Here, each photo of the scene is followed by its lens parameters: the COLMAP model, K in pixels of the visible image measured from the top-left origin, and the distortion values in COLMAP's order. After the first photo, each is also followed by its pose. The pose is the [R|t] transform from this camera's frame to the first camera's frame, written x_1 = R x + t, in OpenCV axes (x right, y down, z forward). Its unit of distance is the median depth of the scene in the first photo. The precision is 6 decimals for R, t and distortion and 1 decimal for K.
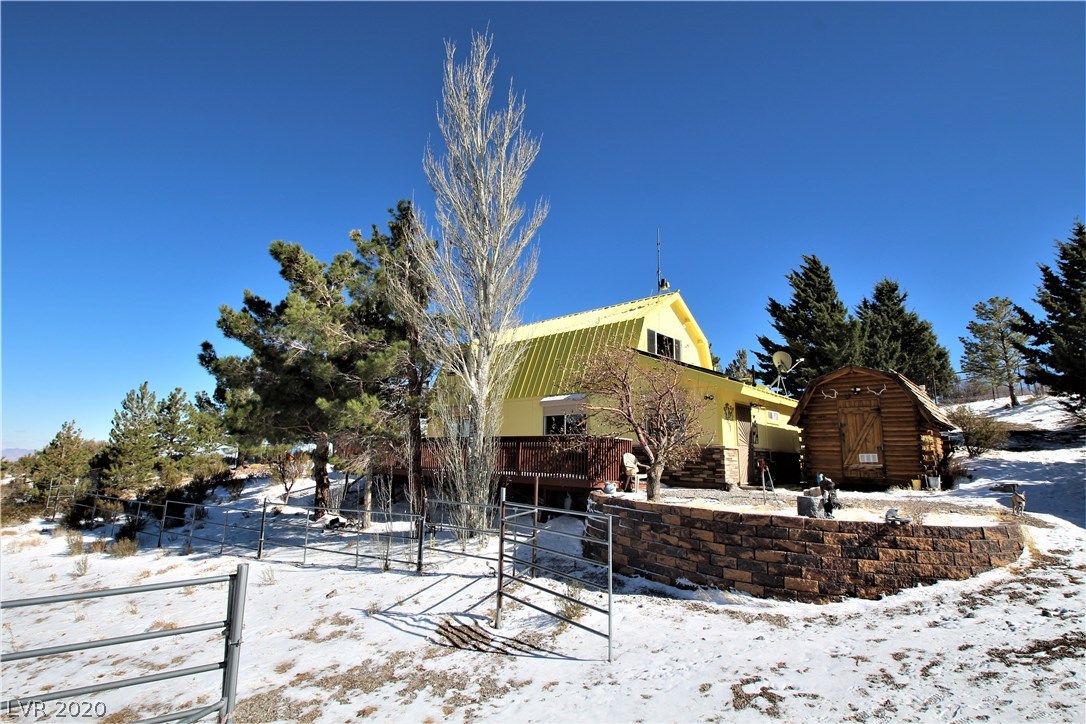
lens RADIAL K [[492.6, 0, 543.0], [0, 492.6, 362.0], [0, 0, 1]] dist [-0.002564, -0.025044]
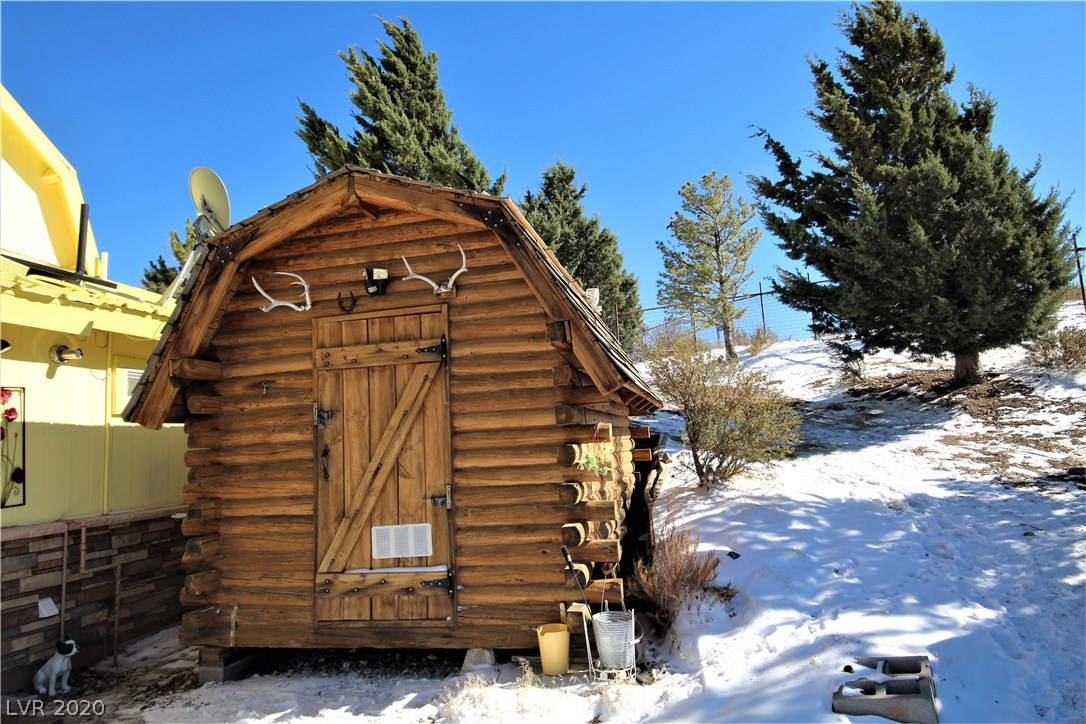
lens RADIAL K [[705.0, 0, 543.0], [0, 705.0, 362.0], [0, 0, 1]] dist [0.001122, -0.000025]
pose [[0.840841, -0.014027, 0.541100, 0.504497], [-0.020435, 0.998129, 0.057630, 0.077568], [-0.540896, -0.059515, 0.838981, 0.627993]]
